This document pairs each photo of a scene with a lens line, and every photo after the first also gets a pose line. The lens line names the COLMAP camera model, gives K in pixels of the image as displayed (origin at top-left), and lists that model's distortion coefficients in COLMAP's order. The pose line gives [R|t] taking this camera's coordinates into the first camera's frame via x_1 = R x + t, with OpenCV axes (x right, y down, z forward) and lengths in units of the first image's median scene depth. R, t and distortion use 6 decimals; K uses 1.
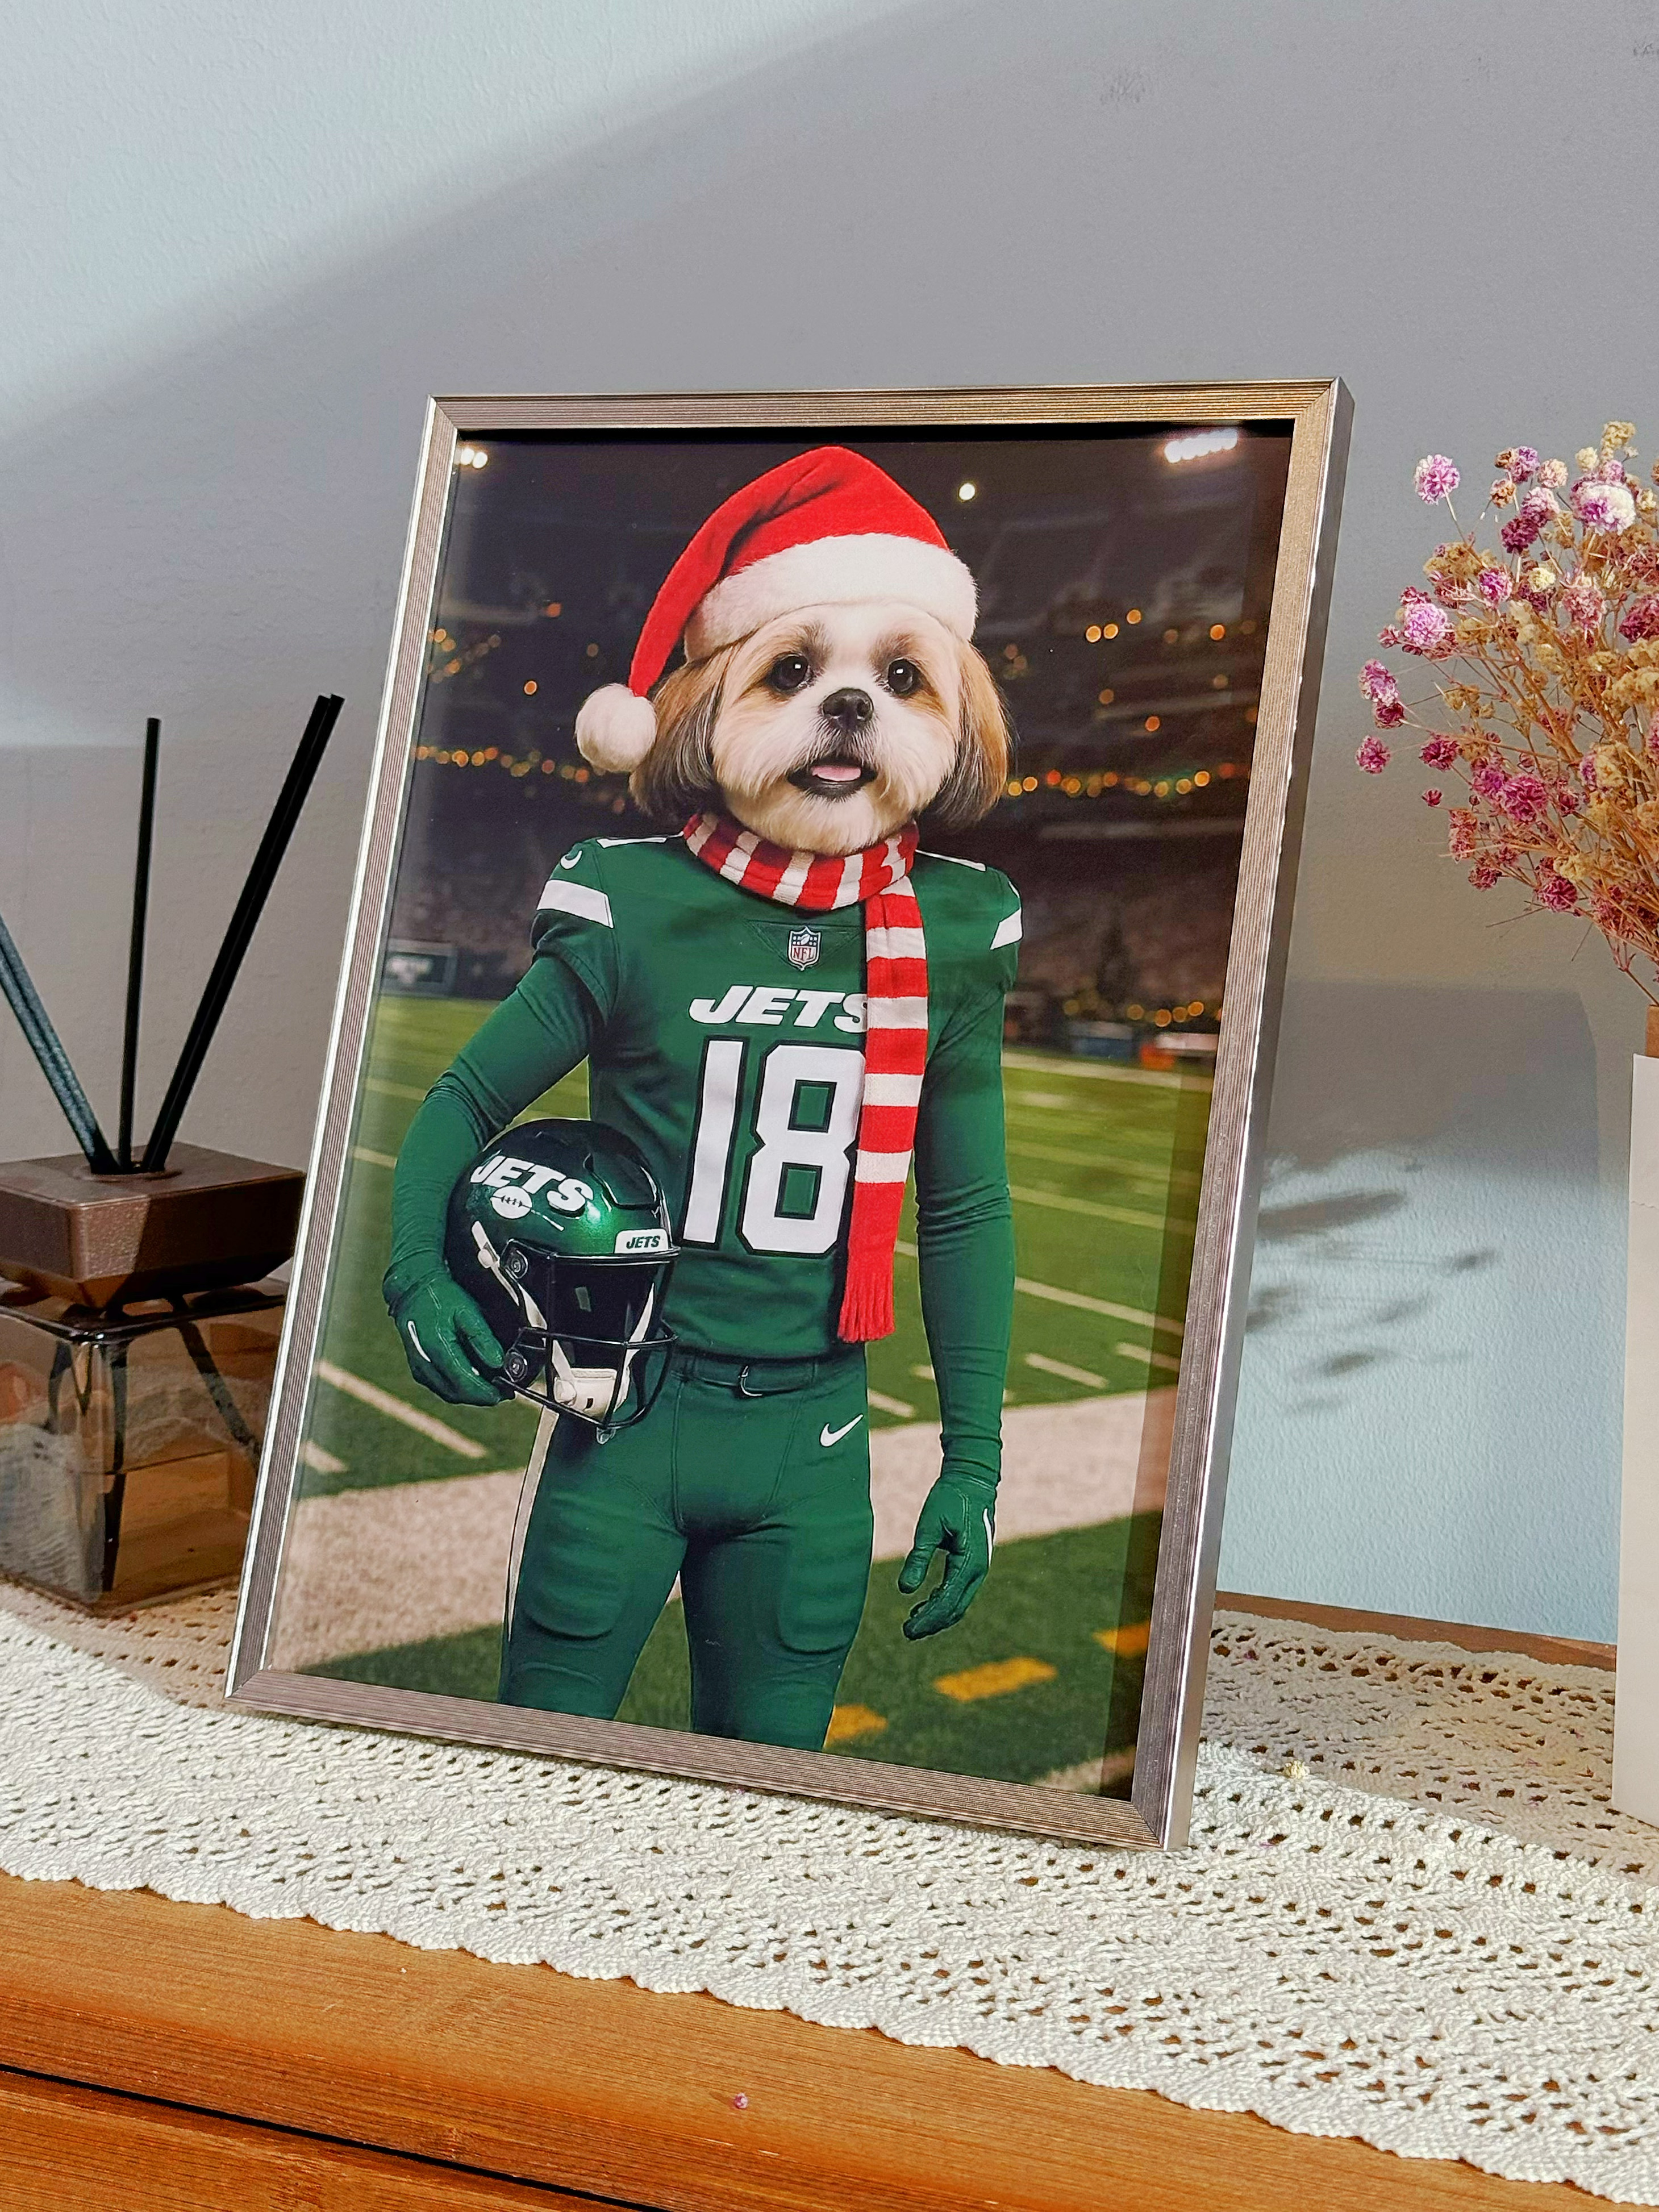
lens RADIAL K [[3195.1, 0, 861.5], [0, 3195.1, 1145.7], [0, 0, 1]] dist [0.119755, 0.000000]
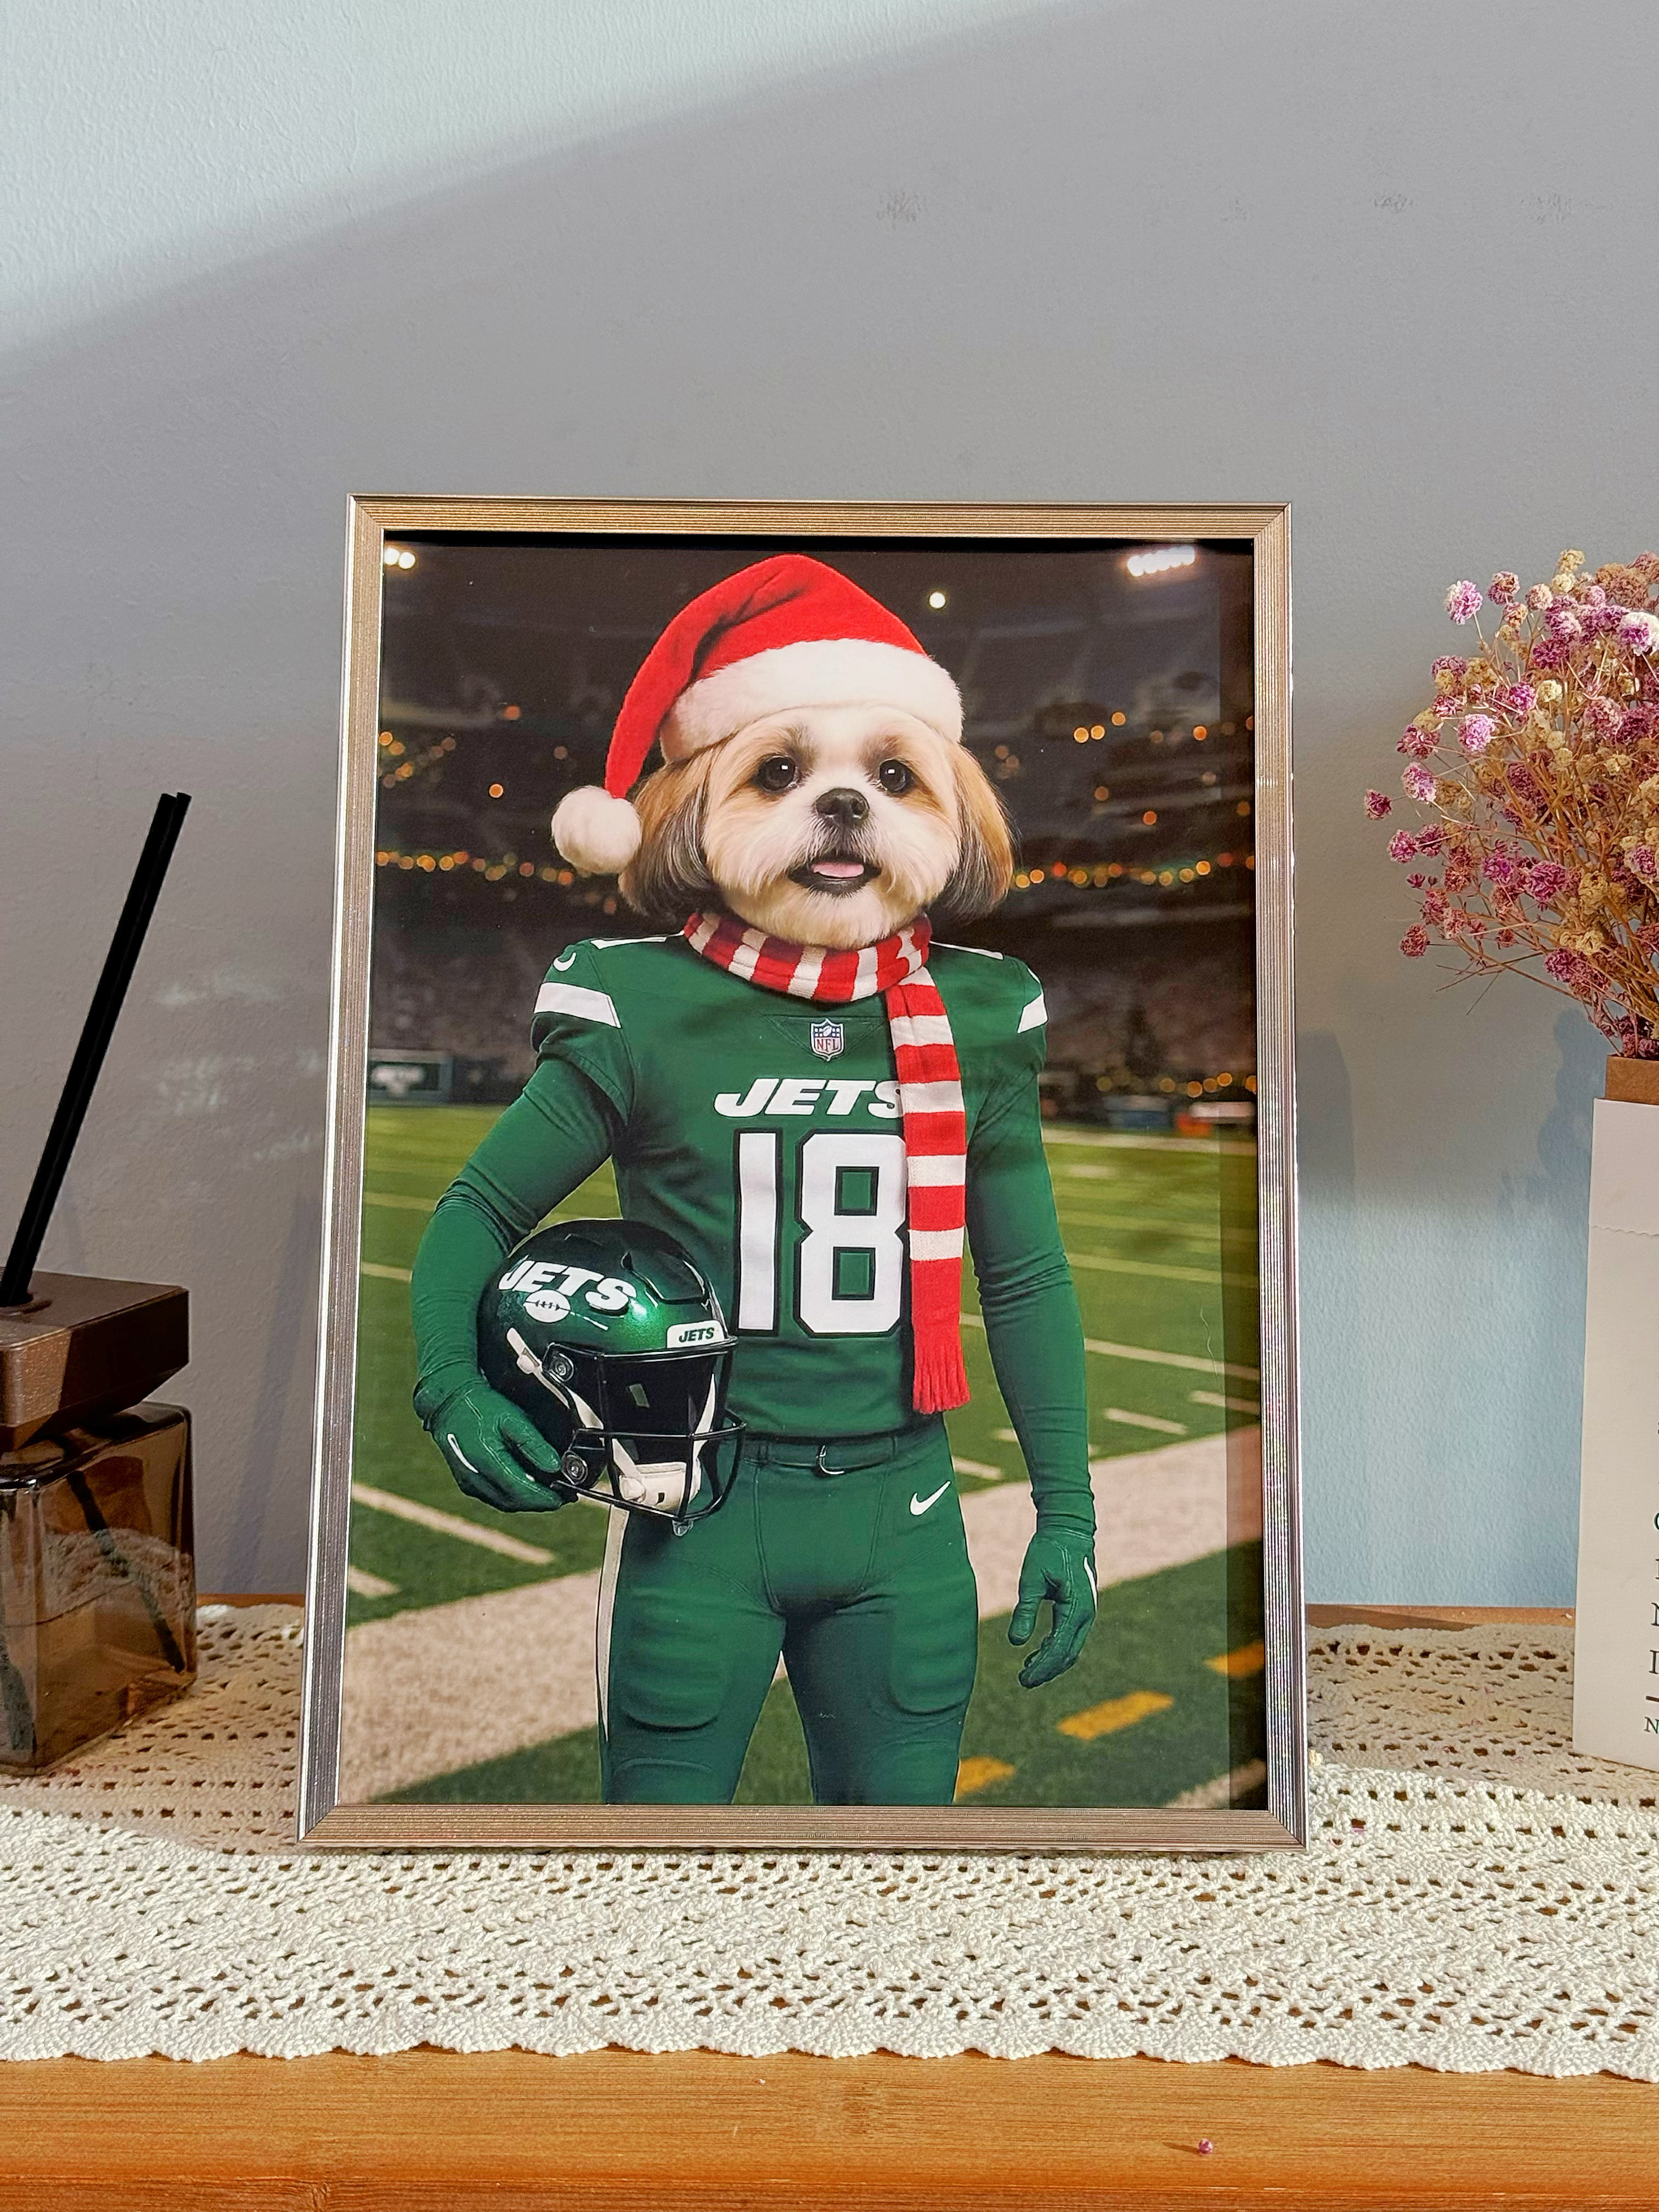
lens RADIAL K [[3195.2, 0, 849.5], [0, 3195.2, 1111.7], [0, 0, 1]] dist [0.119755, 0.000000]
pose [[0.924385, -0.066411, 0.375635, -0.406062], [0.063636, 0.997777, 0.019807, -0.058715], [-0.376115, 0.005595, 0.926556, 0.032894]]
